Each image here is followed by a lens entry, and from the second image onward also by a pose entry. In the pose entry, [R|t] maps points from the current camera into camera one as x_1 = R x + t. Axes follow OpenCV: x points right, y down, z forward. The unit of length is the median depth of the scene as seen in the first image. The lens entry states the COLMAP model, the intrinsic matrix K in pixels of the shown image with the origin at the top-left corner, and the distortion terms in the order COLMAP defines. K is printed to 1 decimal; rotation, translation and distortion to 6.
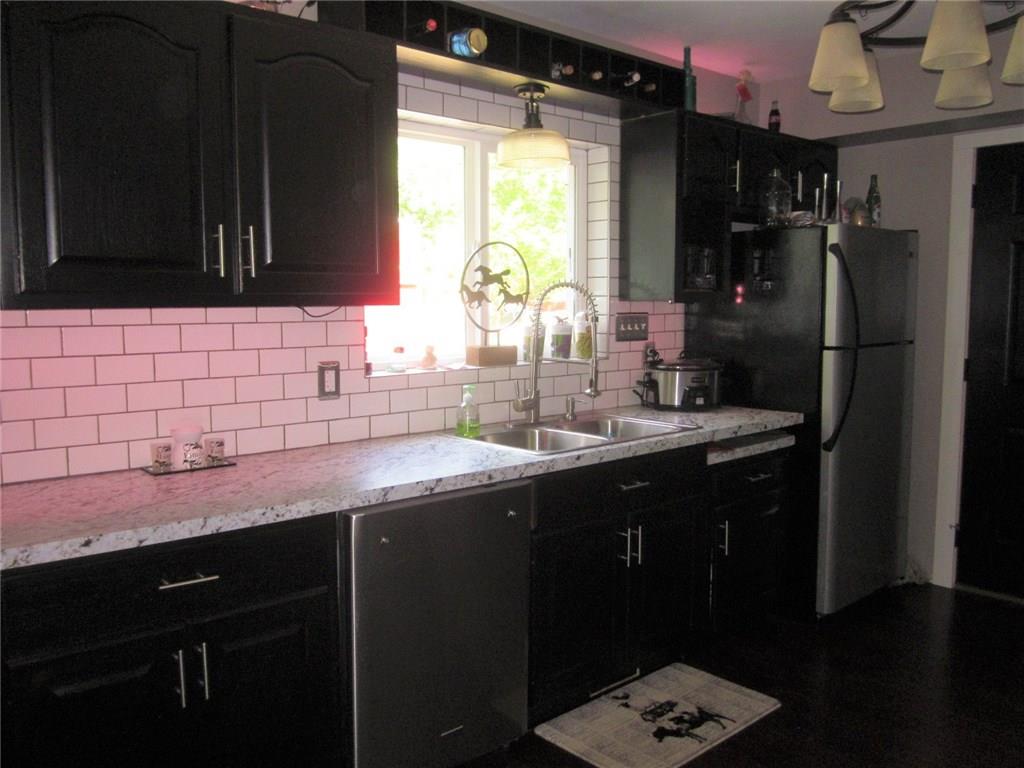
lens RADIAL K [[866.9, 0, 512.0], [0, 866.9, 384.0], [0, 0, 1]] dist [-0.026698, 0.006714]
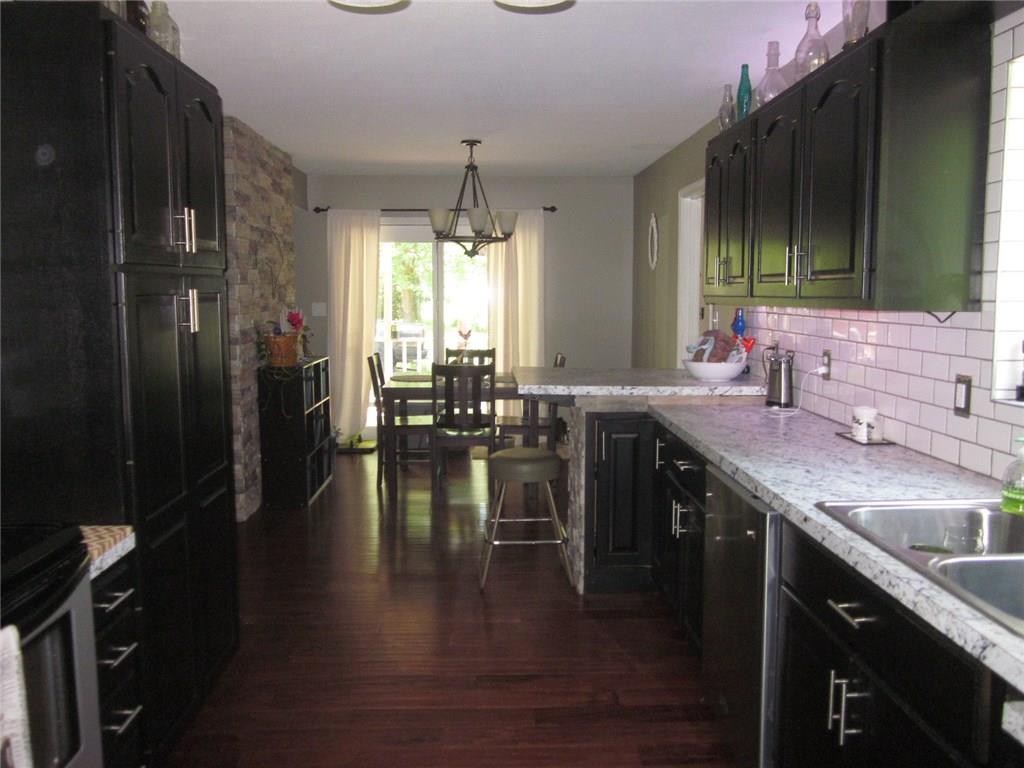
lens RADIAL K [[866.9, 0, 512.0], [0, 866.9, 384.0], [0, 0, 1]] dist [-0.026698, 0.006714]
pose [[-0.647878, 0.080767, -0.757450, 0.759432], [-0.075566, 0.982644, 0.169414, -0.130001], [0.757987, 0.166997, -0.630530, 1.197927]]
